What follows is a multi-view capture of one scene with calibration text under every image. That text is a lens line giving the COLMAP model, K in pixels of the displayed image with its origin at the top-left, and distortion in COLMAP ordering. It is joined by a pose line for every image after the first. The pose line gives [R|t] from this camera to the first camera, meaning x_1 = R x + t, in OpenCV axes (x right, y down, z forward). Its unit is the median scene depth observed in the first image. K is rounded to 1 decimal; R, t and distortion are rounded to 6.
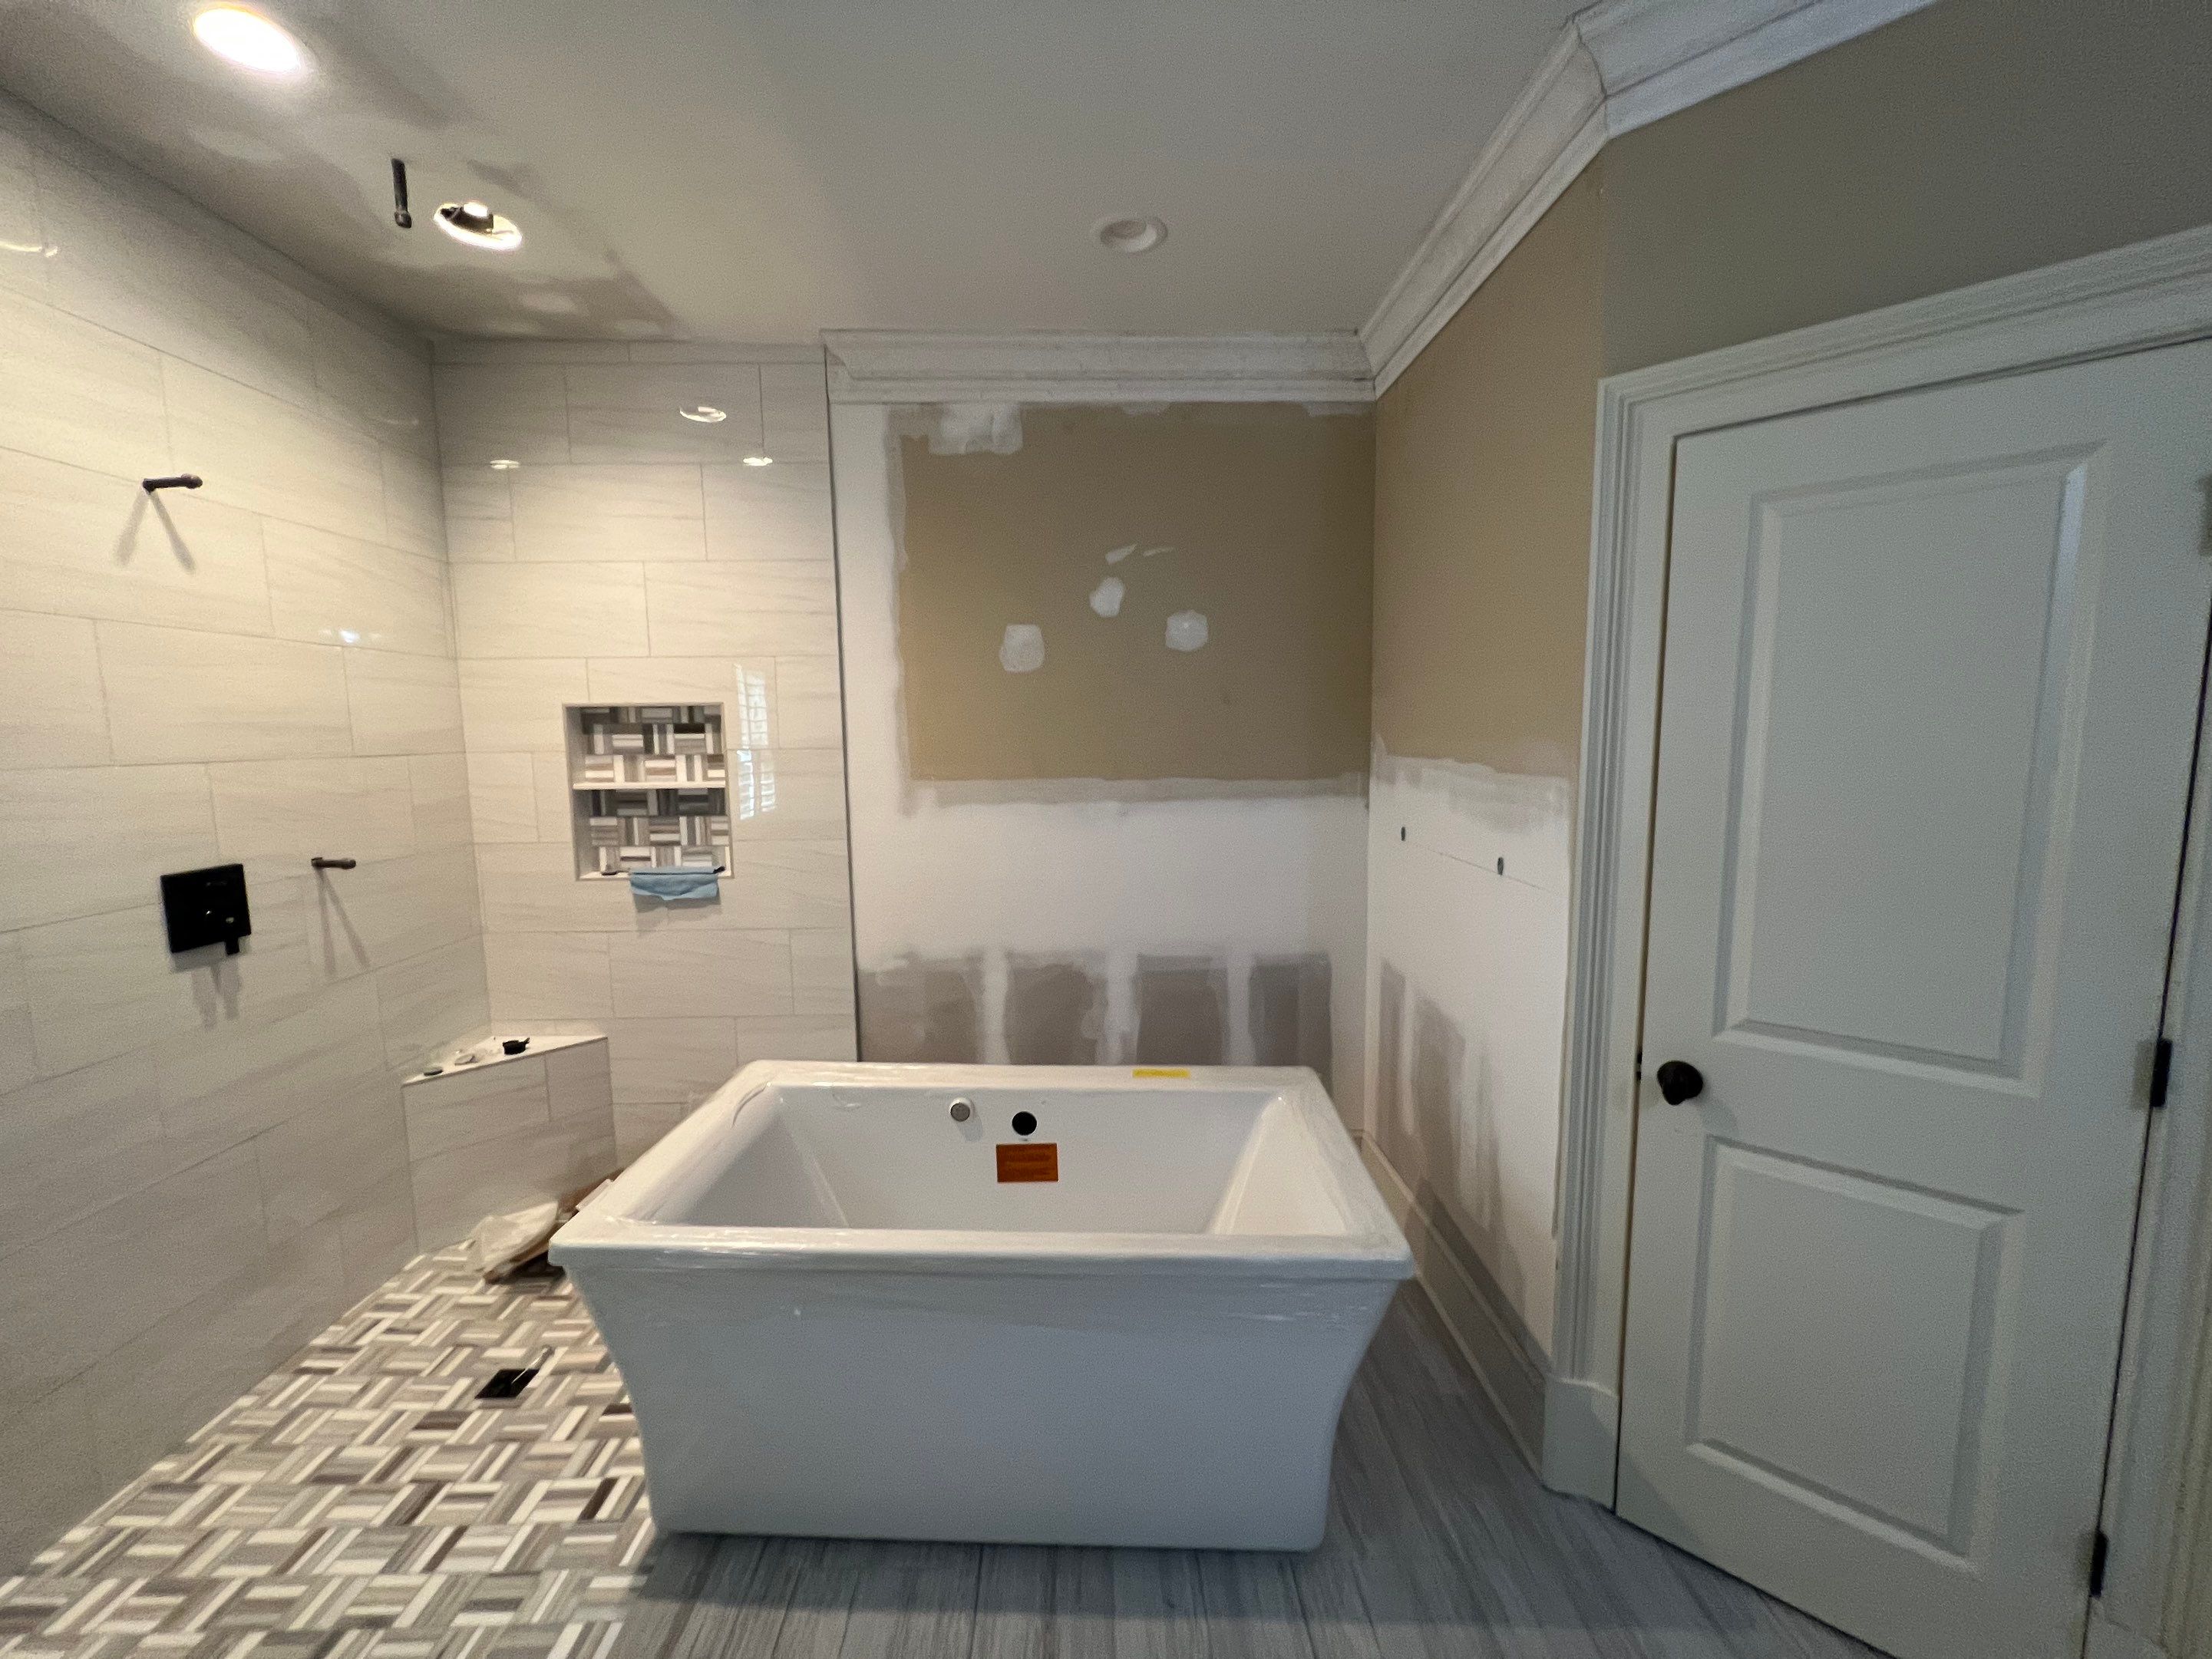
lens RADIAL K [[882.0, 0, 1101.2], [0, 882.0, 828.9], [0, 0, 1]] dist [-0.000750, 0.000267]
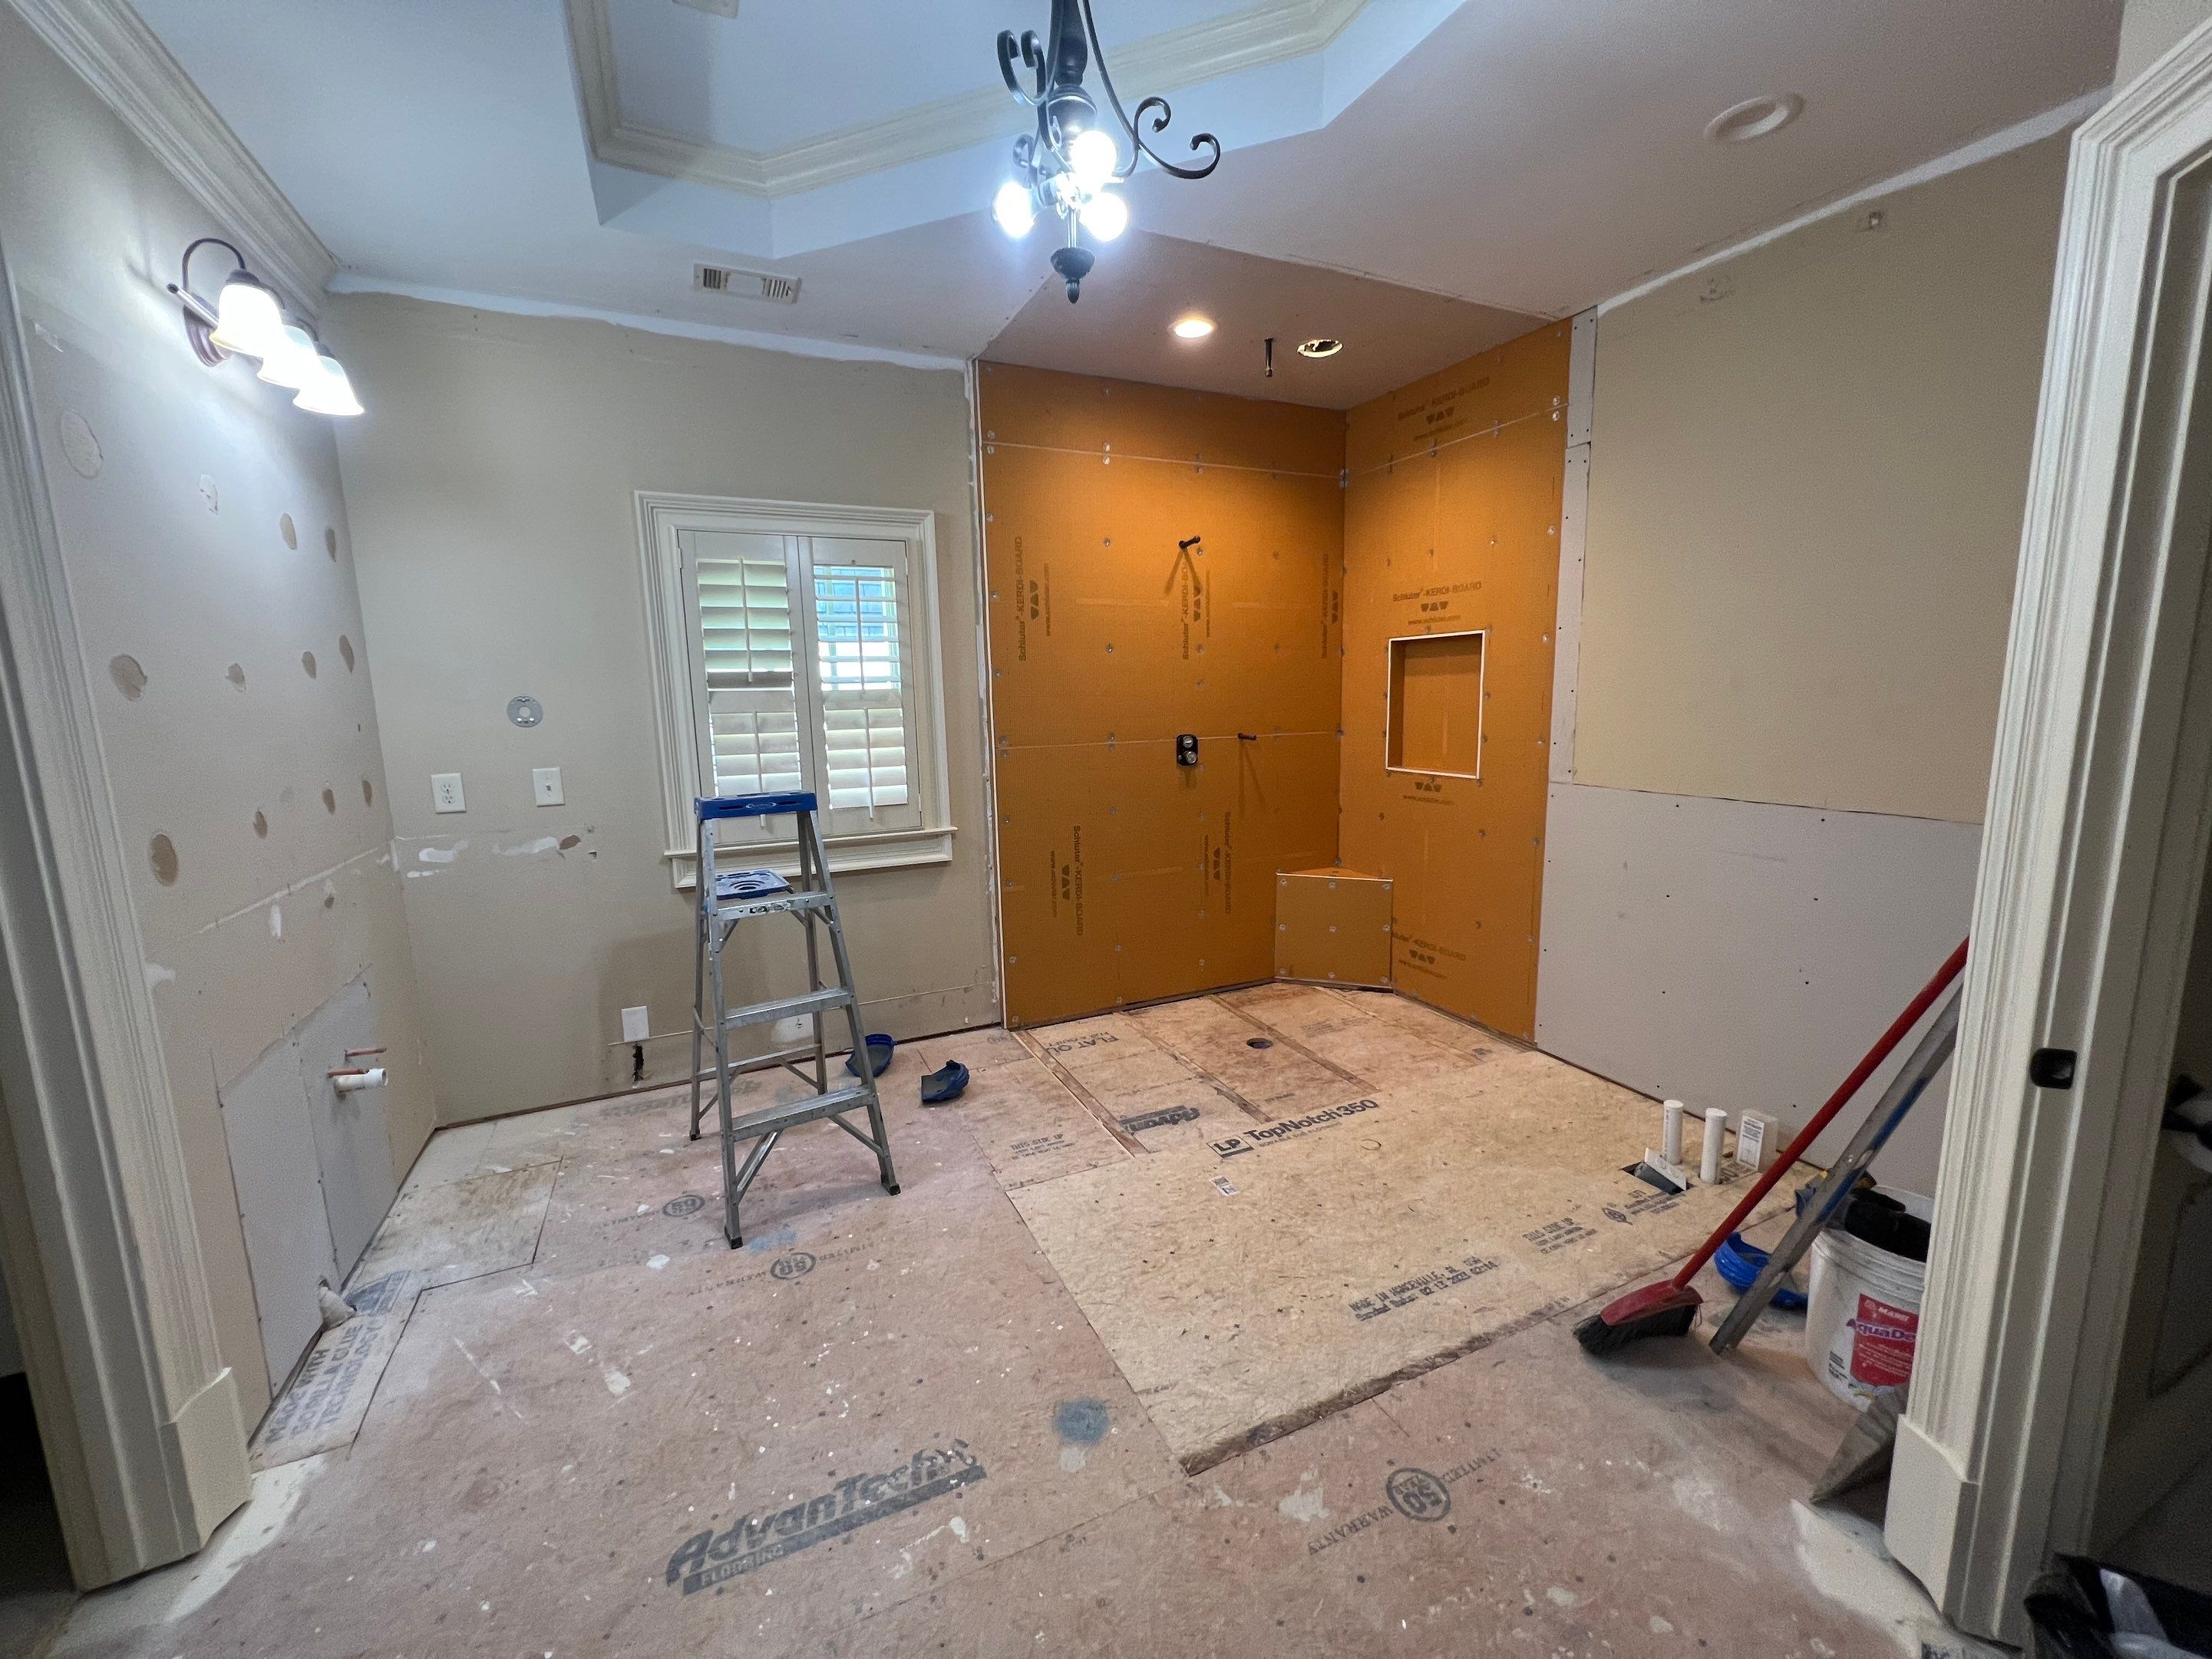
lens RADIAL K [[882.0, 0, 1102.5], [0, 882.0, 827.1], [0, 0, 1]] dist [-0.000750, 0.000267]
pose [[0.409654, 0.144745, -0.900684, 0.648950], [-0.084812, 0.989098, 0.120379, 0.029987], [0.908290, 0.027075, 0.417464, -0.027179]]
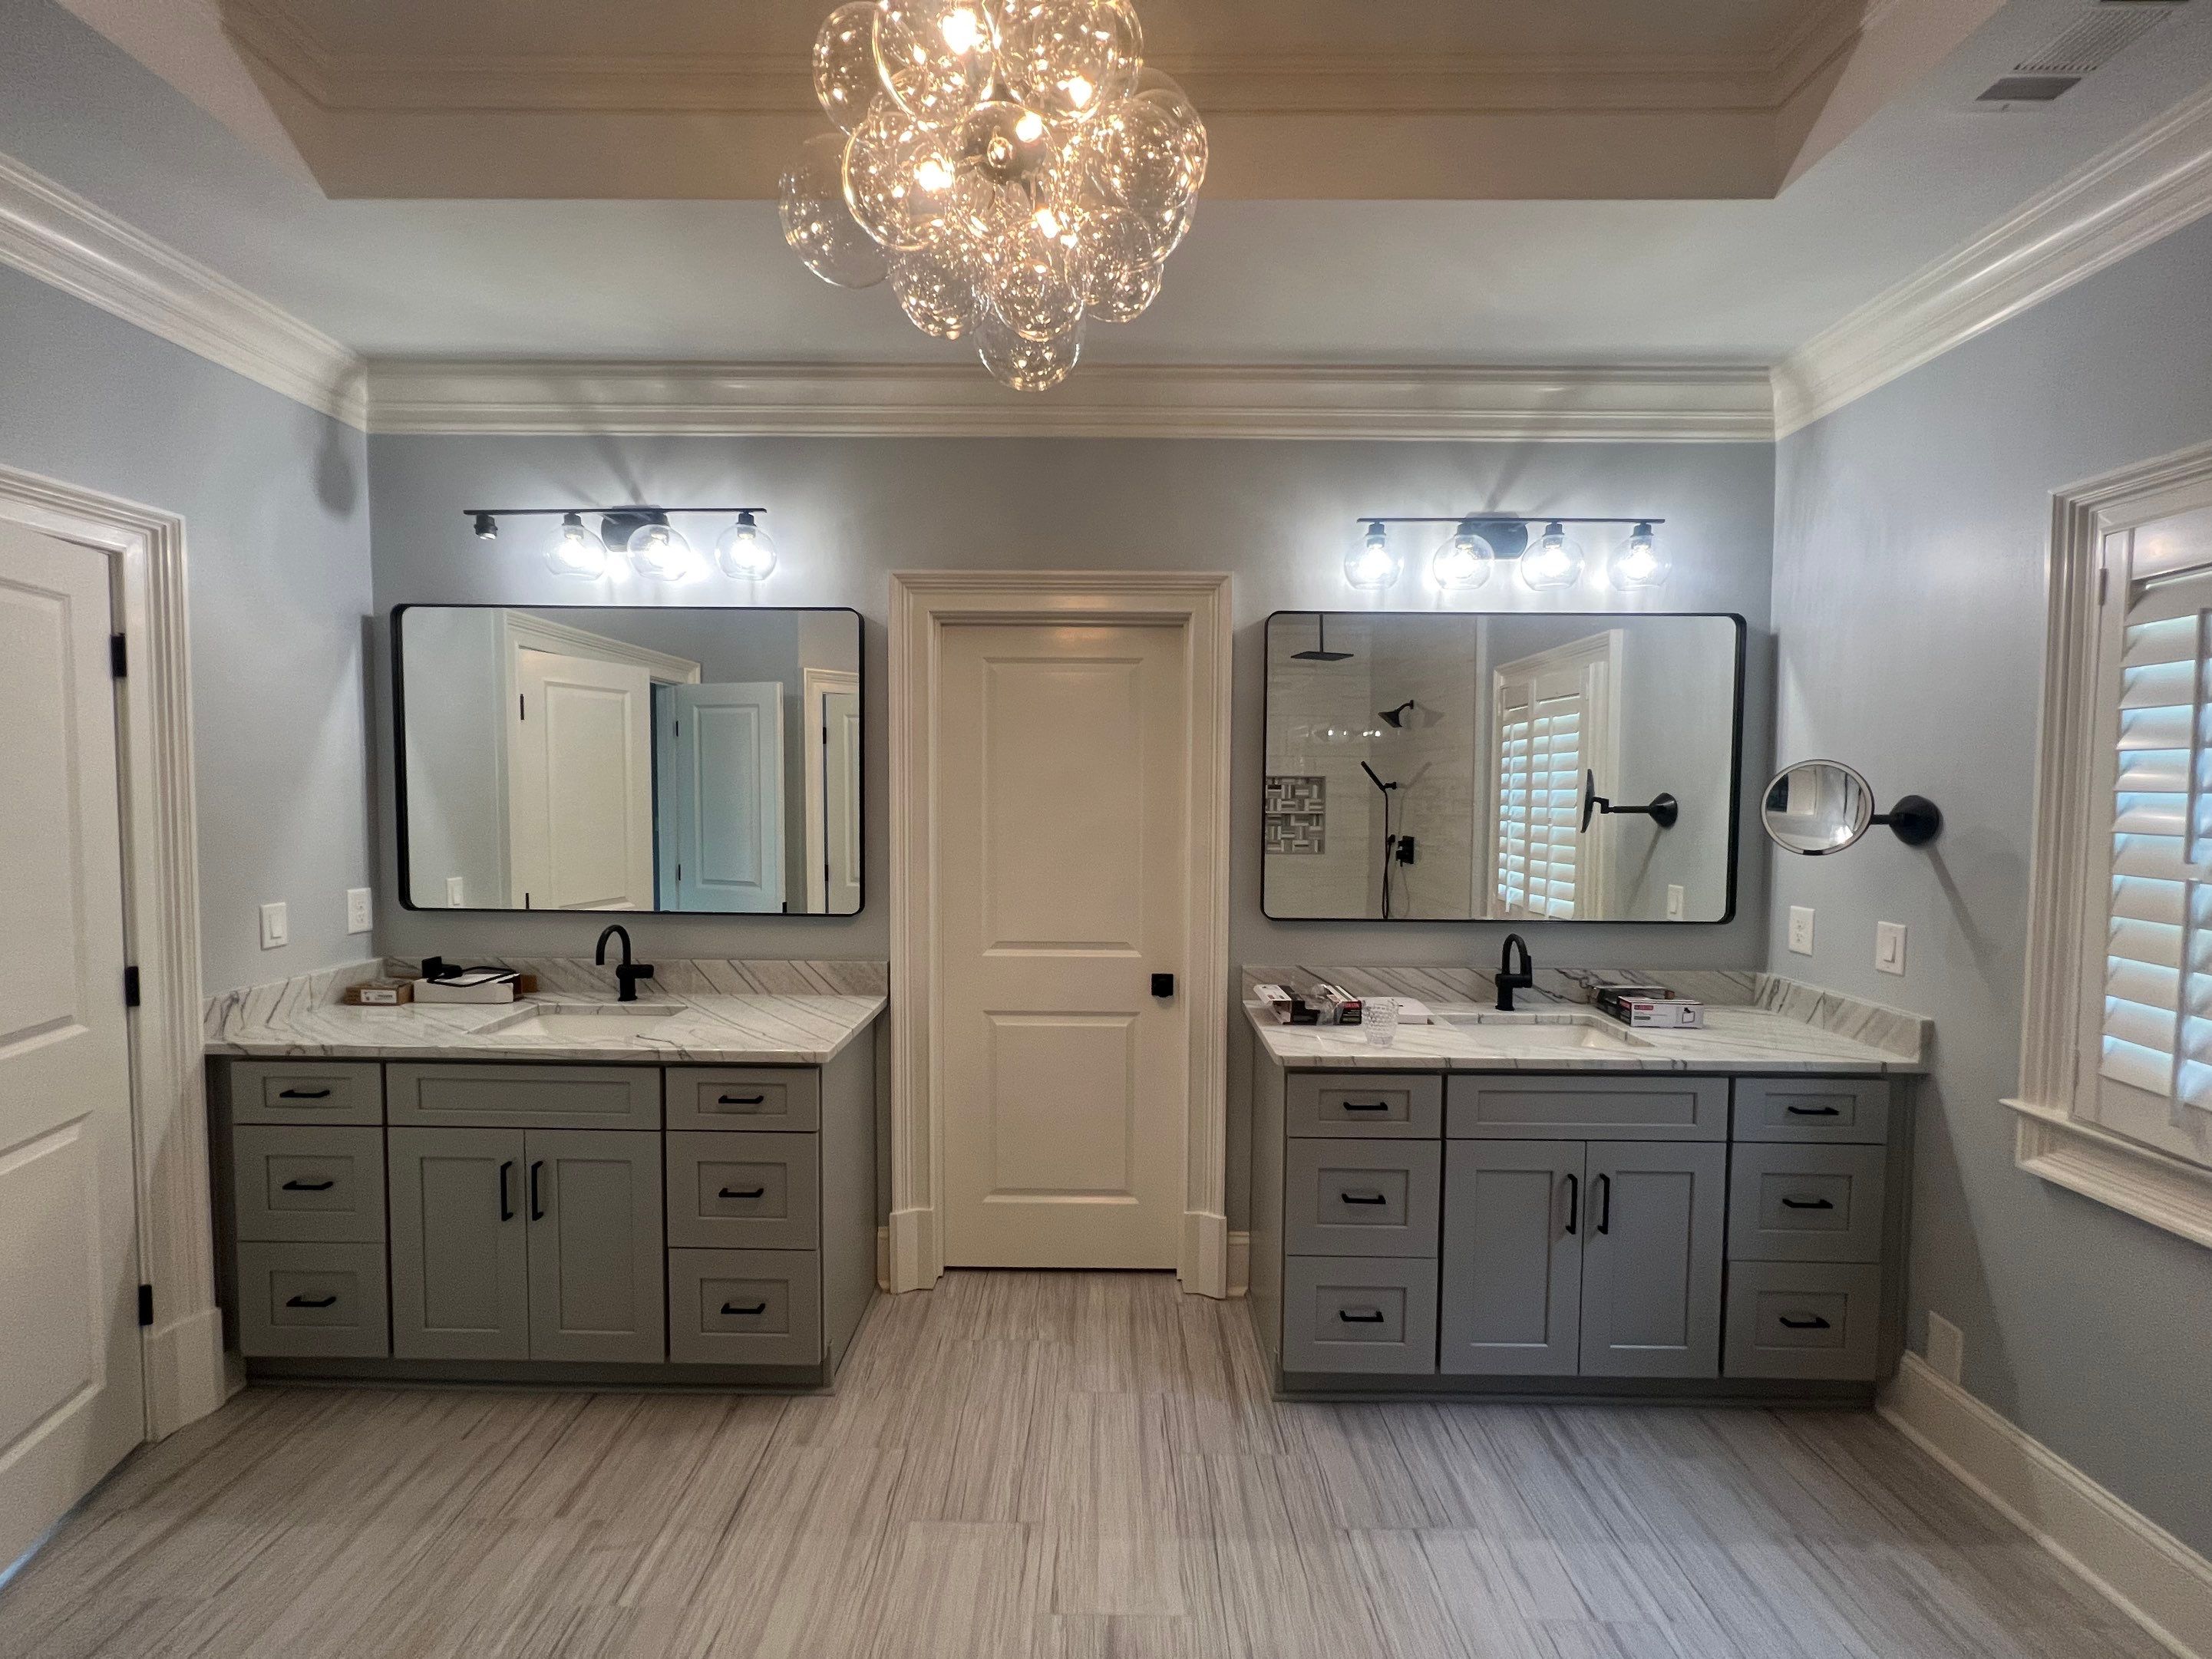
lens RADIAL K [[882.0, 0, 1098.8], [0, 882.0, 828.9], [0, 0, 1]] dist [-0.000750, 0.000267]
pose [[-0.999701, 0.007188, 0.023379, -0.053988], [0.010783, 0.987462, 0.157488, -0.083250], [-0.021954, 0.157693, -0.987244, 0.689410]]
